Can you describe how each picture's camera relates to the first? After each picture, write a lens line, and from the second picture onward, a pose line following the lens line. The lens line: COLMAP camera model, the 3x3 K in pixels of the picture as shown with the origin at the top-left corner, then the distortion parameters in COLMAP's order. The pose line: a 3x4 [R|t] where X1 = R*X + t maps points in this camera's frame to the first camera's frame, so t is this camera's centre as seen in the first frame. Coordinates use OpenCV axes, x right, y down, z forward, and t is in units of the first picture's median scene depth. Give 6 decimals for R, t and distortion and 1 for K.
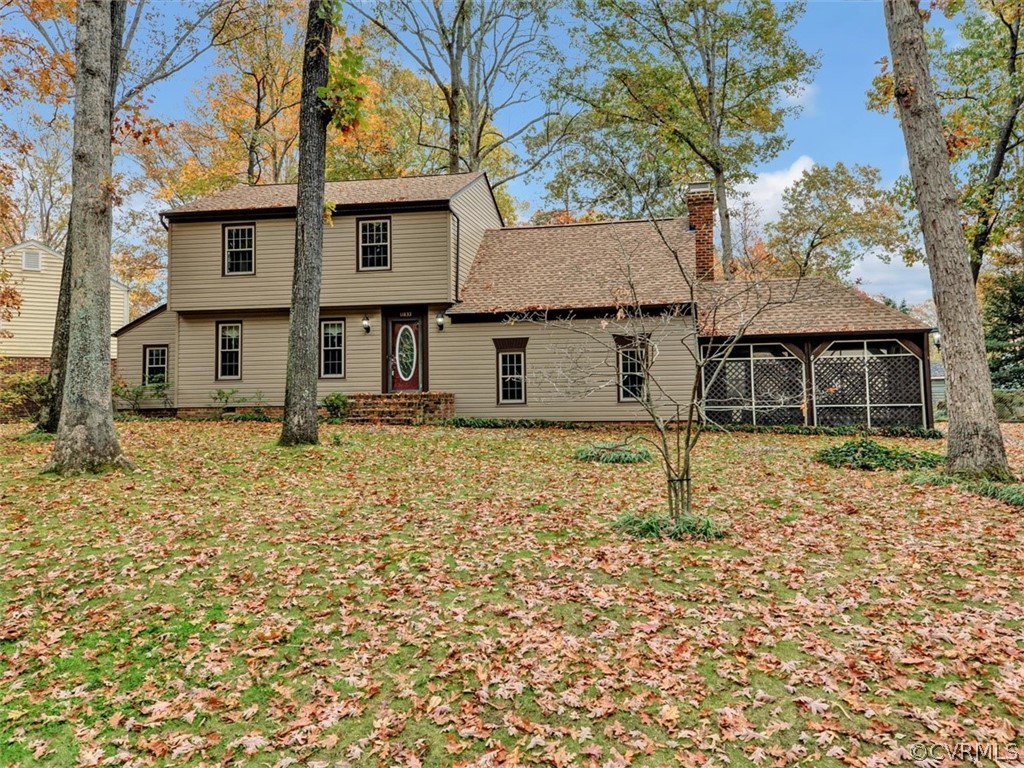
lens RADIAL K [[801.7, 0, 513.5], [0, 801.7, 384.2], [0, 0, 1]] dist [0.035640, 0.002900]
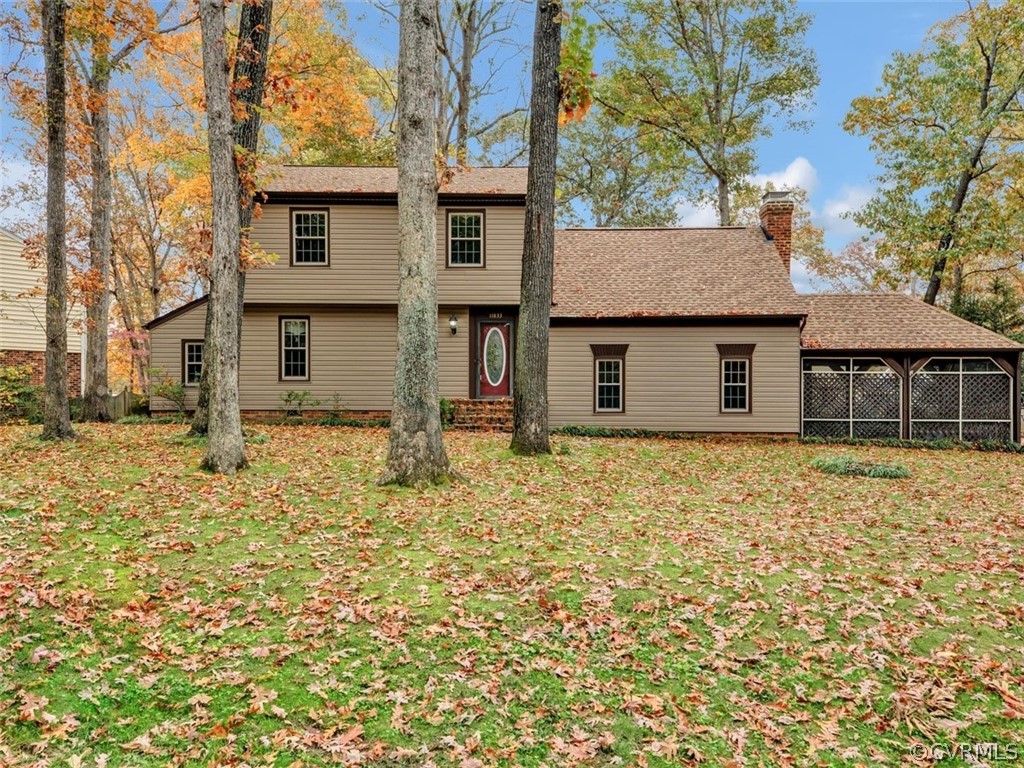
lens RADIAL K [[805.0, 0, 511.0], [0, 805.0, 453.8], [0, 0, 1]] dist [0.015678, 0.000694]
pose [[0.988591, 0.010781, 0.150236, -0.259246], [-0.022464, 0.996833, 0.076288, 0.002380], [-0.148937, -0.078793, 0.985702, 0.048748]]
